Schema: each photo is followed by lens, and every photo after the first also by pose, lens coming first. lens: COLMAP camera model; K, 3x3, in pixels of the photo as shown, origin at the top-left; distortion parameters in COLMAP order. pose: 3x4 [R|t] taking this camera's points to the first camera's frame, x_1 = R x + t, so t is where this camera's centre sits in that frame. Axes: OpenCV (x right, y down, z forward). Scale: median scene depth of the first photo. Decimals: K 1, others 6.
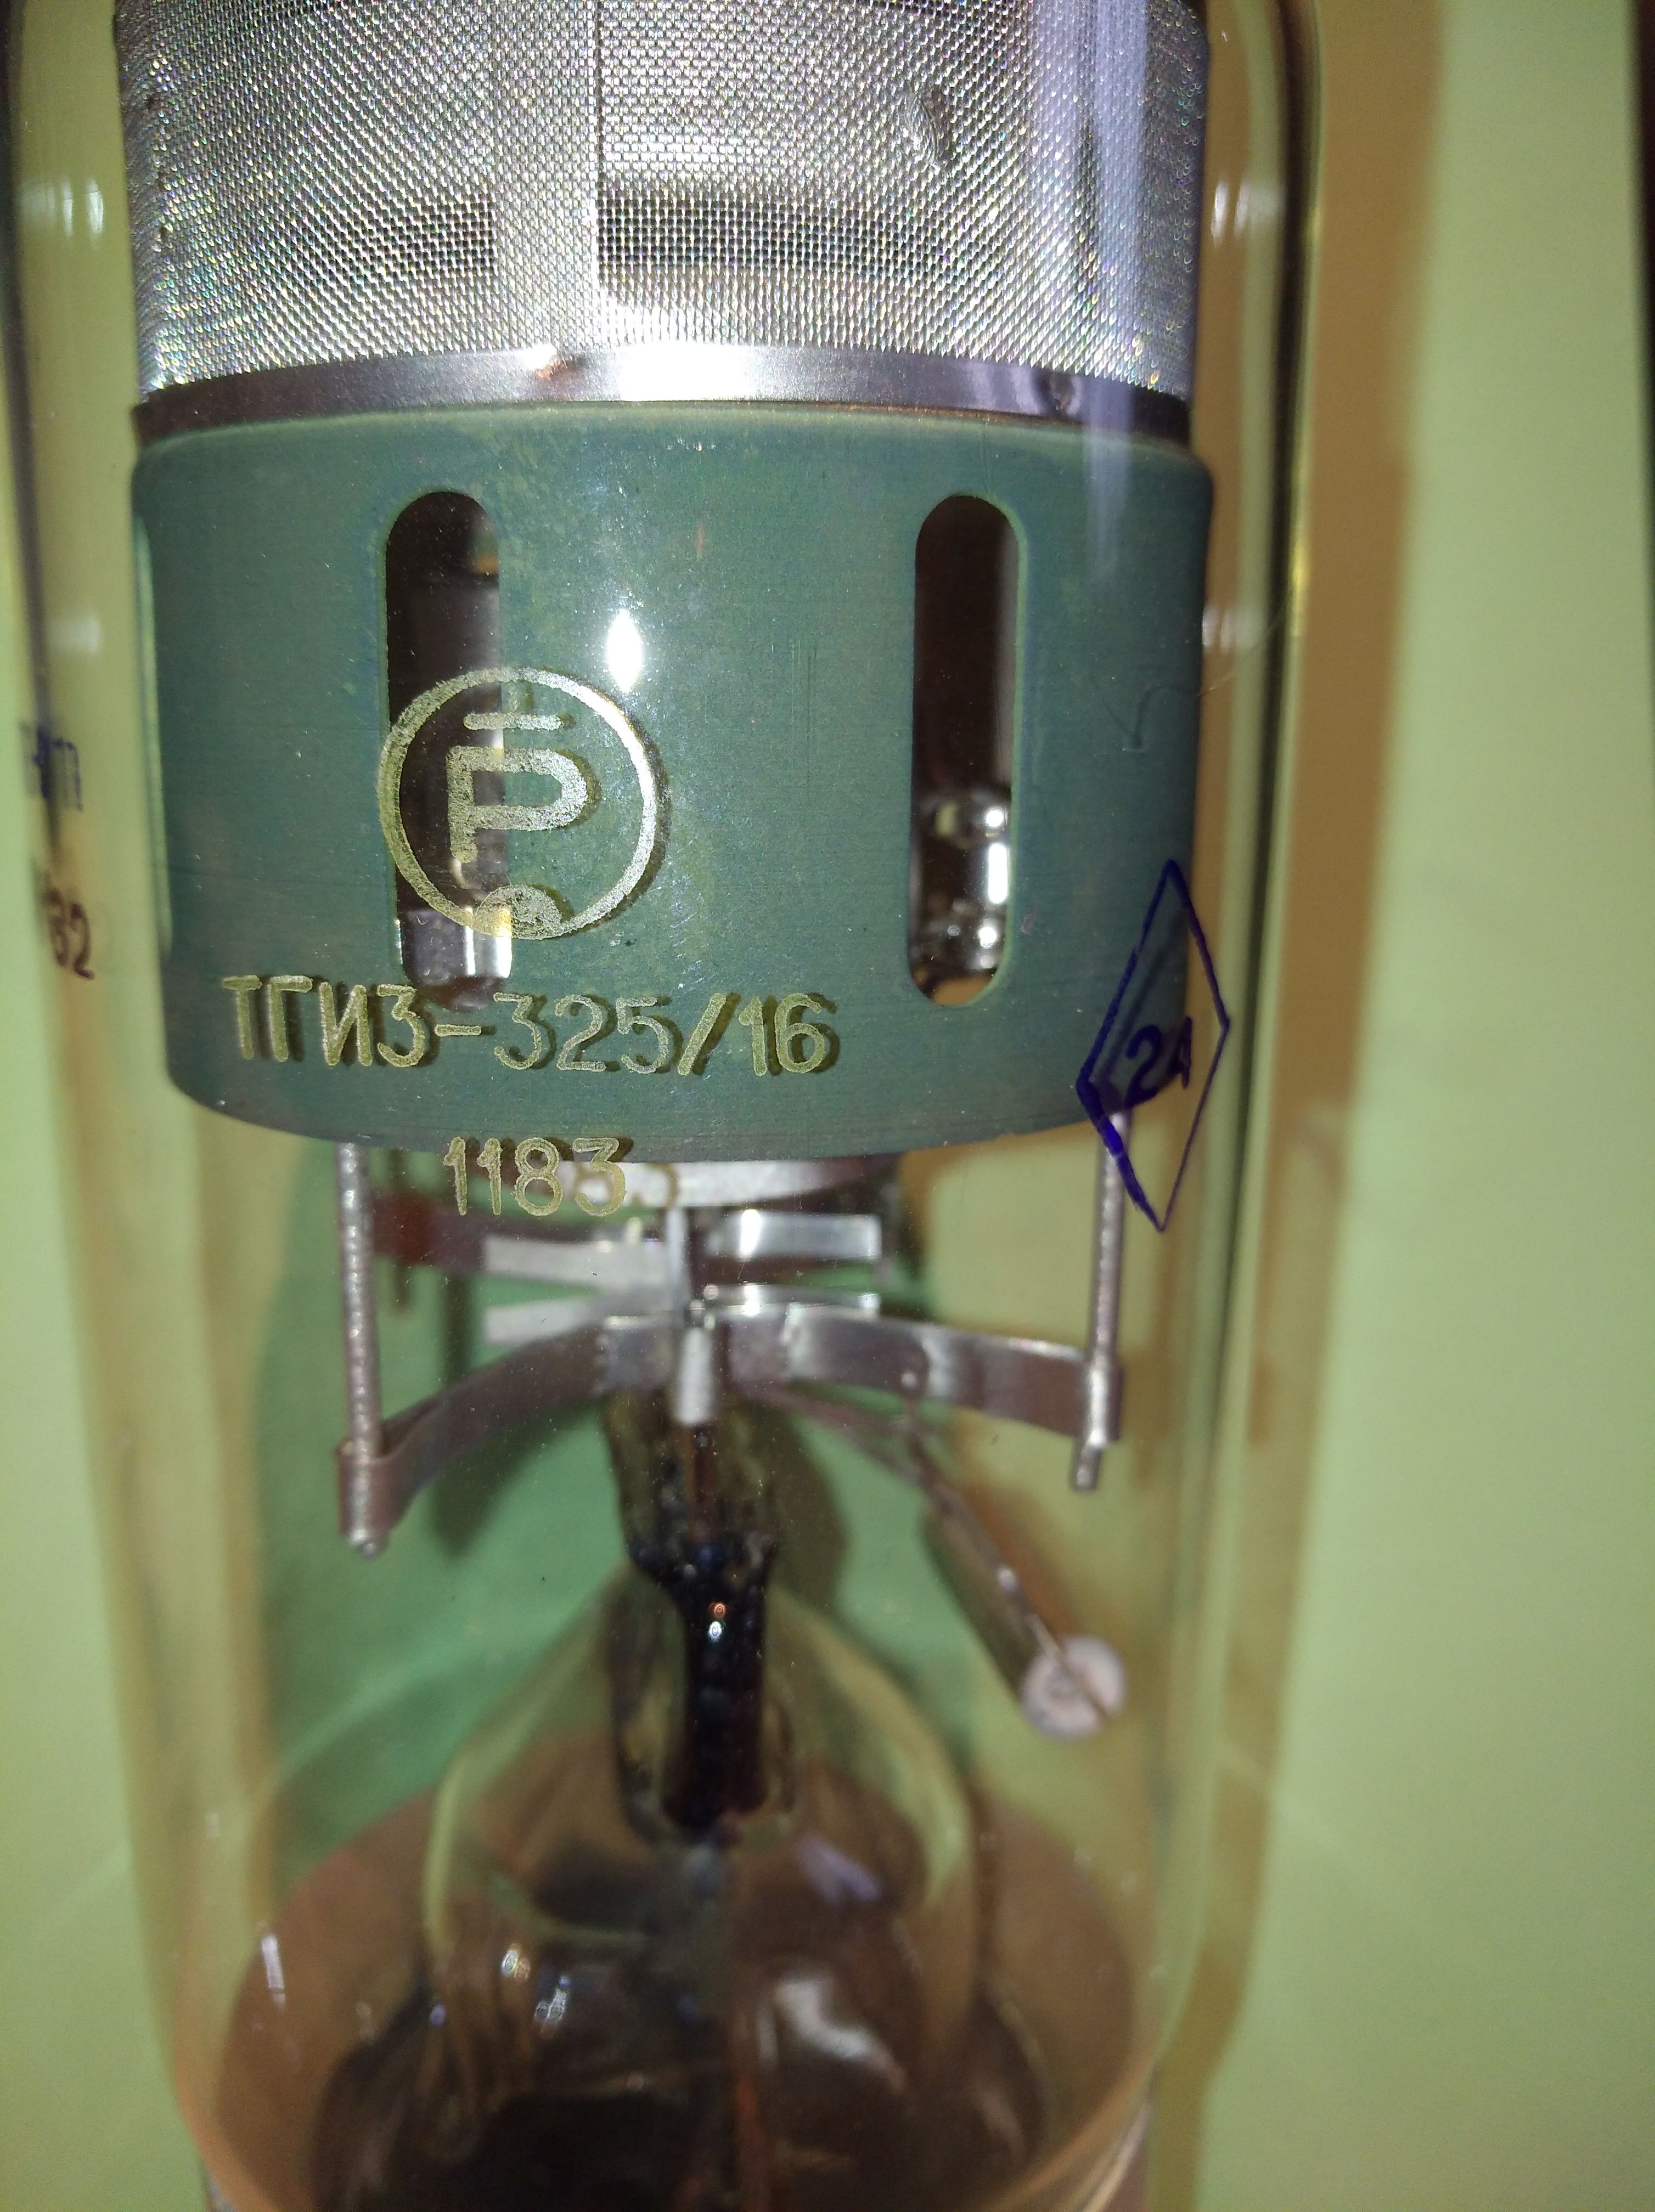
lens RADIAL K [[1972.5, 0, 827.5], [0, 1972.5, 1106.0], [0, 0, 1]] dist [-0.059544, -0.001140]
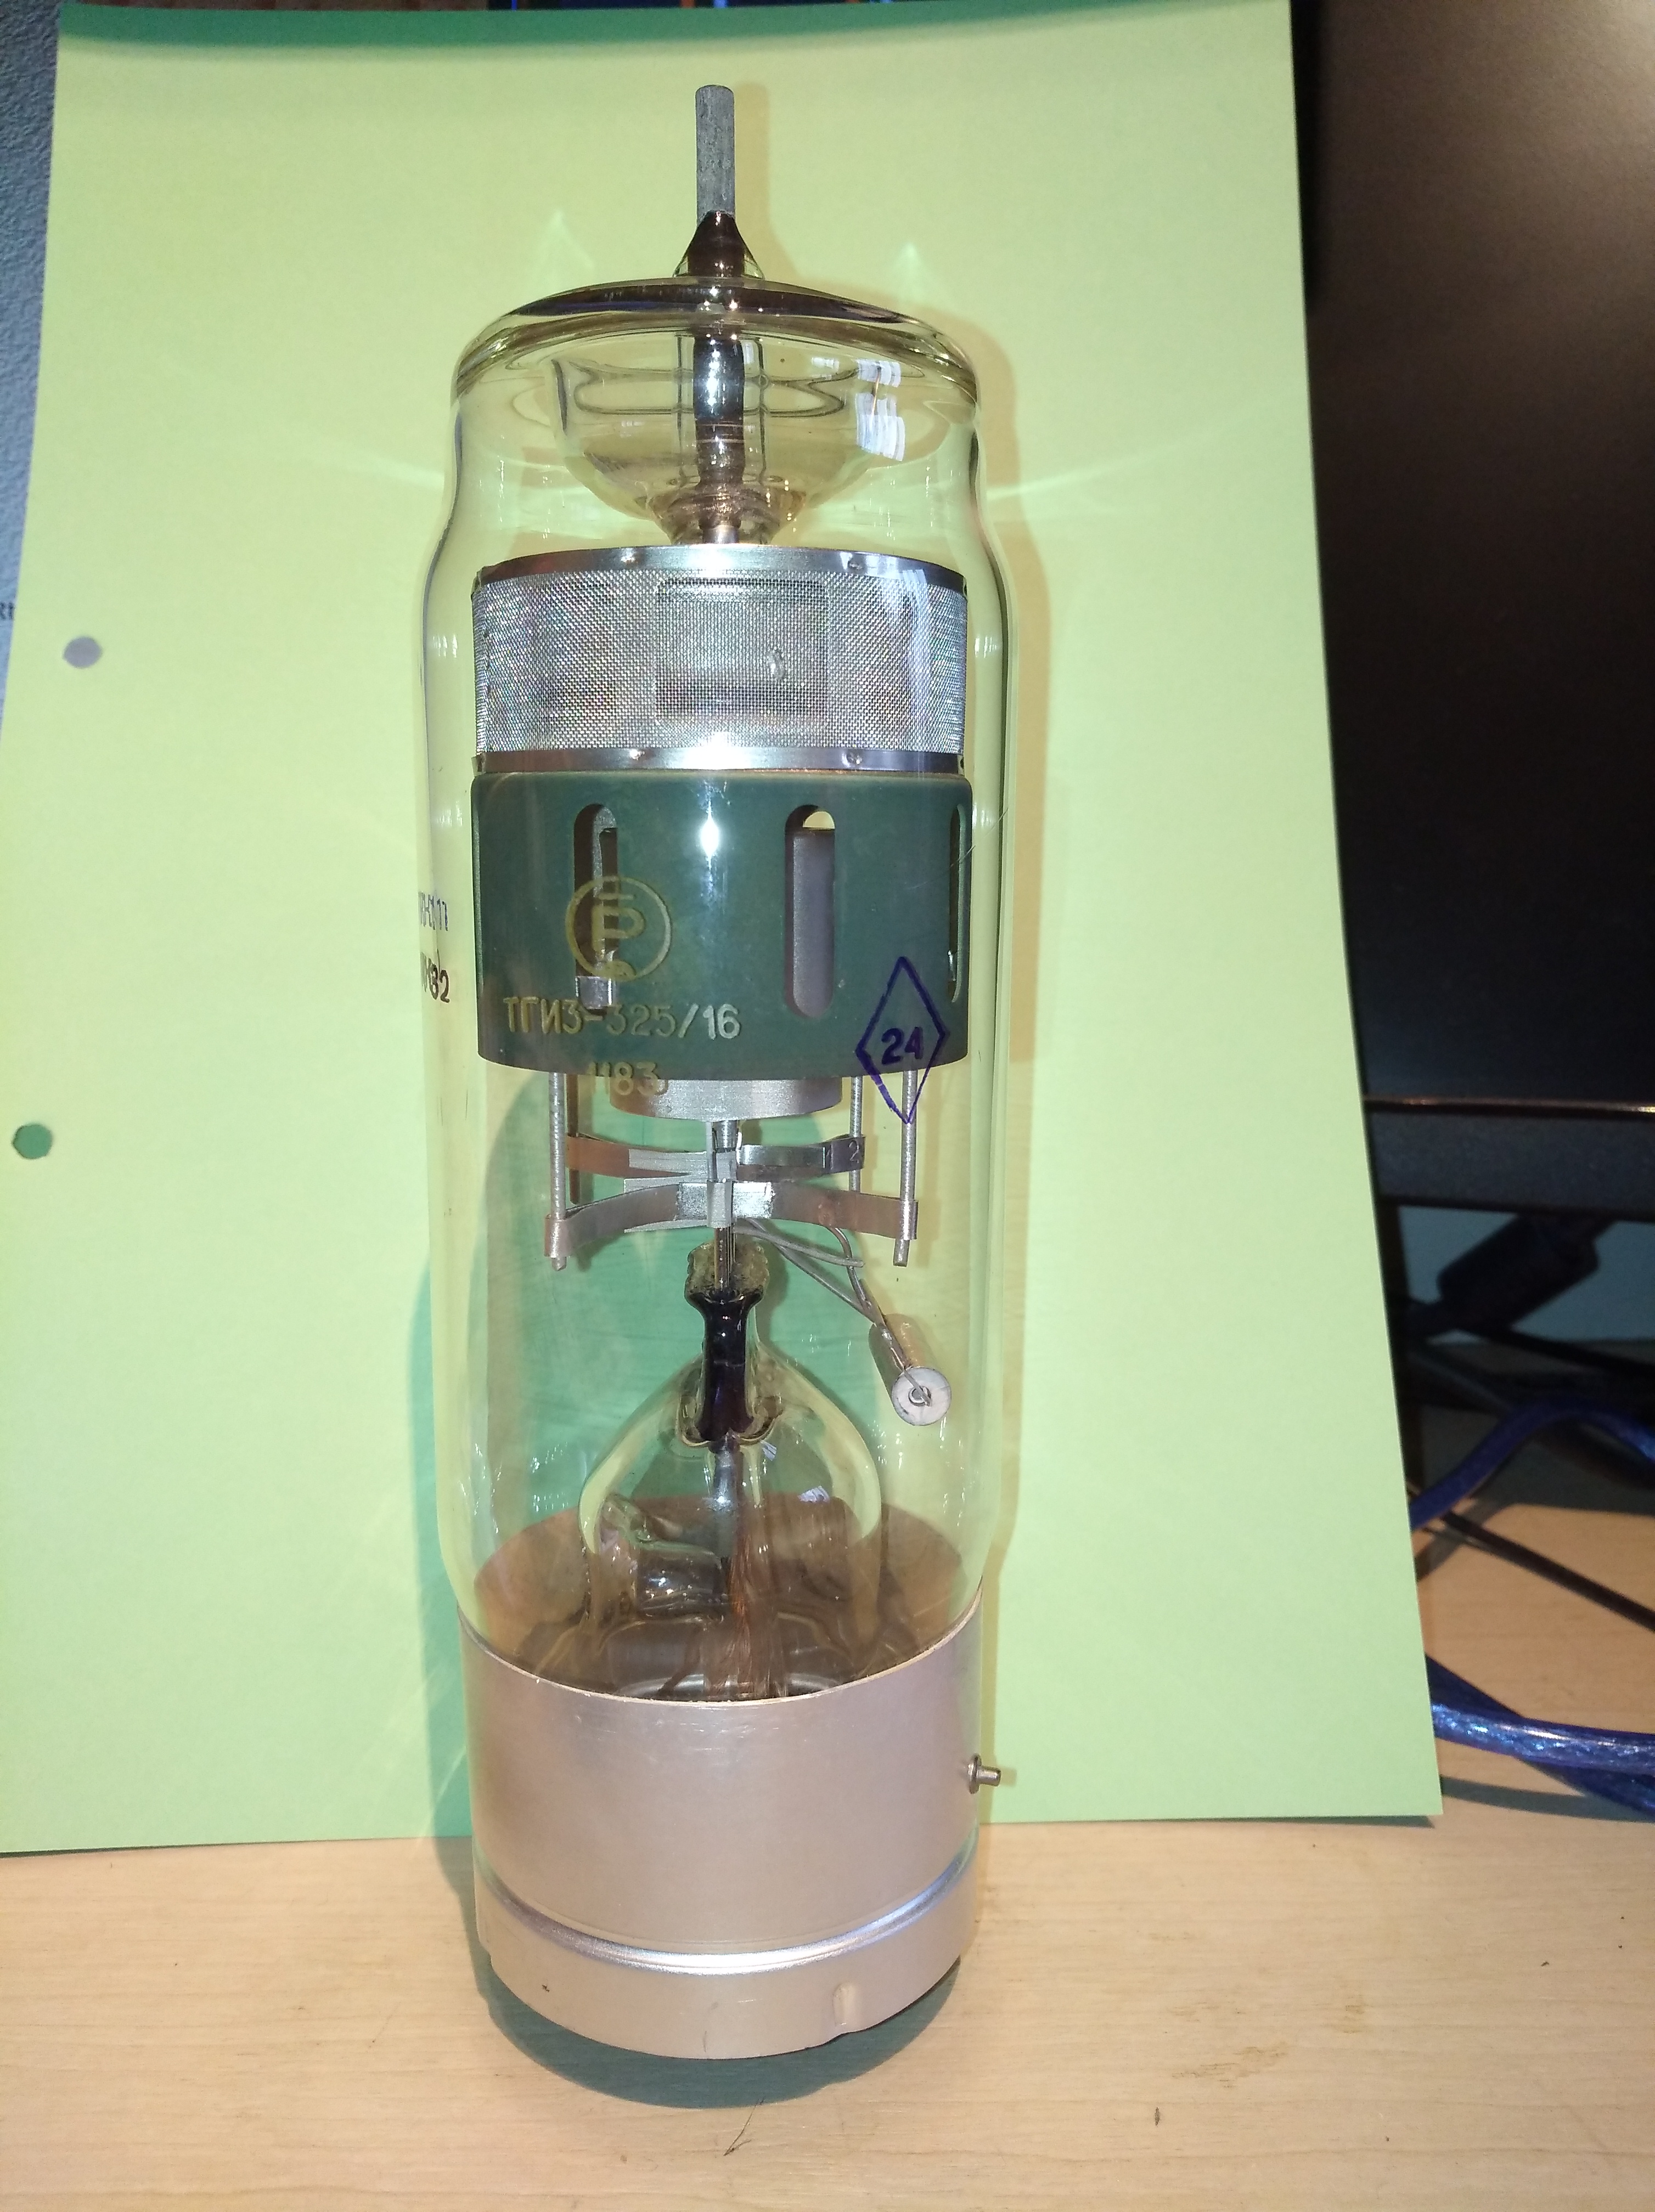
lens RADIAL K [[1972.5, 0, 827.5], [0, 1972.5, 1106.0], [0, 0, 1]] dist [-0.059544, -0.001140]
pose [[0.988827, 0.024685, -0.147011, 0.441373], [-0.034819, 0.997161, -0.066763, 0.212344], [0.144945, 0.071136, 0.986879, -1.313079]]
